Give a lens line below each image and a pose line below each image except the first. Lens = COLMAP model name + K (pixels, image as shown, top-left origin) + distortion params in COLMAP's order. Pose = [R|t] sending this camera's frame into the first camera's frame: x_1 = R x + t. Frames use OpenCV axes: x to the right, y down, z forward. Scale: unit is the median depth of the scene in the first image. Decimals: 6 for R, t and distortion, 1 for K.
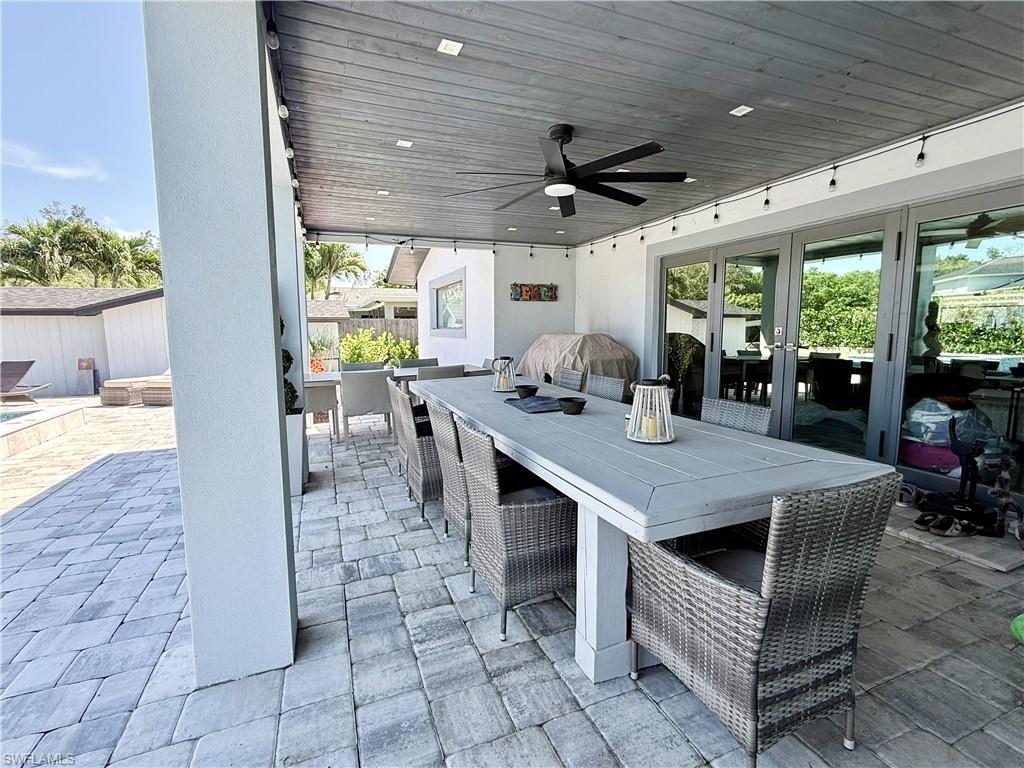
lens RADIAL K [[477.5, 0, 512.0], [0, 477.5, 384.0], [0, 0, 1]] dist [0.001169, 0.000068]
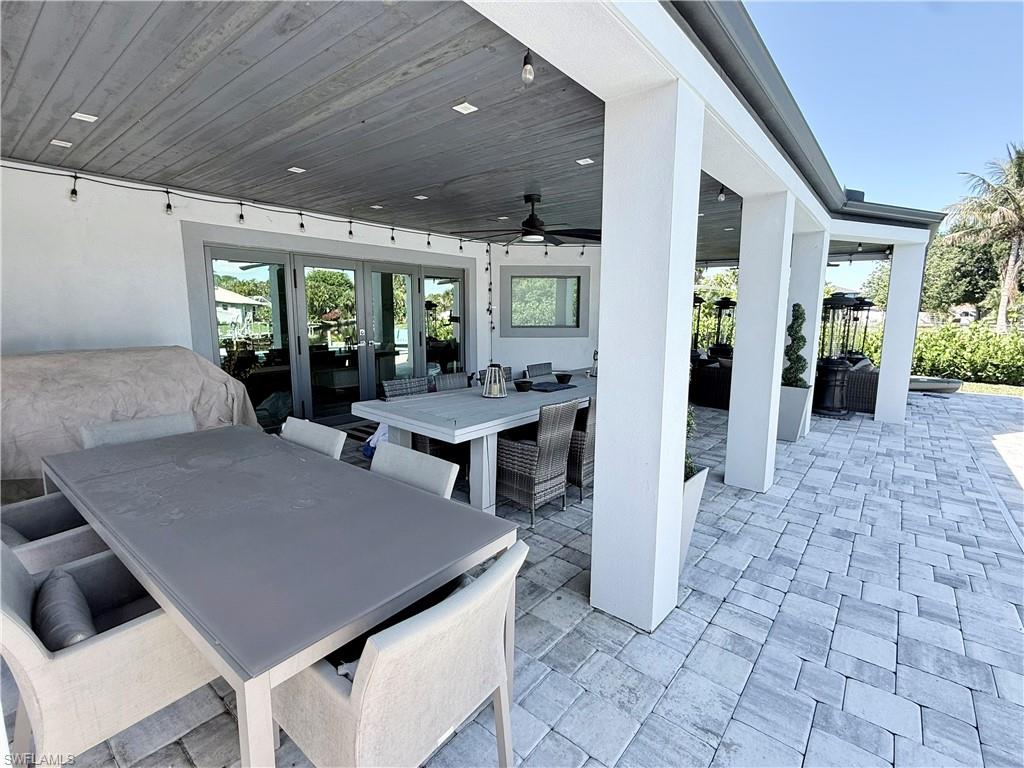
lens RADIAL K [[477.5, 0, 512.0], [0, 477.5, 384.0], [0, 0, 1]] dist [0.001169, 0.000068]
pose [[-0.487416, -0.121891, 0.864620, -1.078148], [0.103176, 0.975232, 0.195648, -0.244949], [-0.867053, 0.184570, -0.462767, 1.669637]]
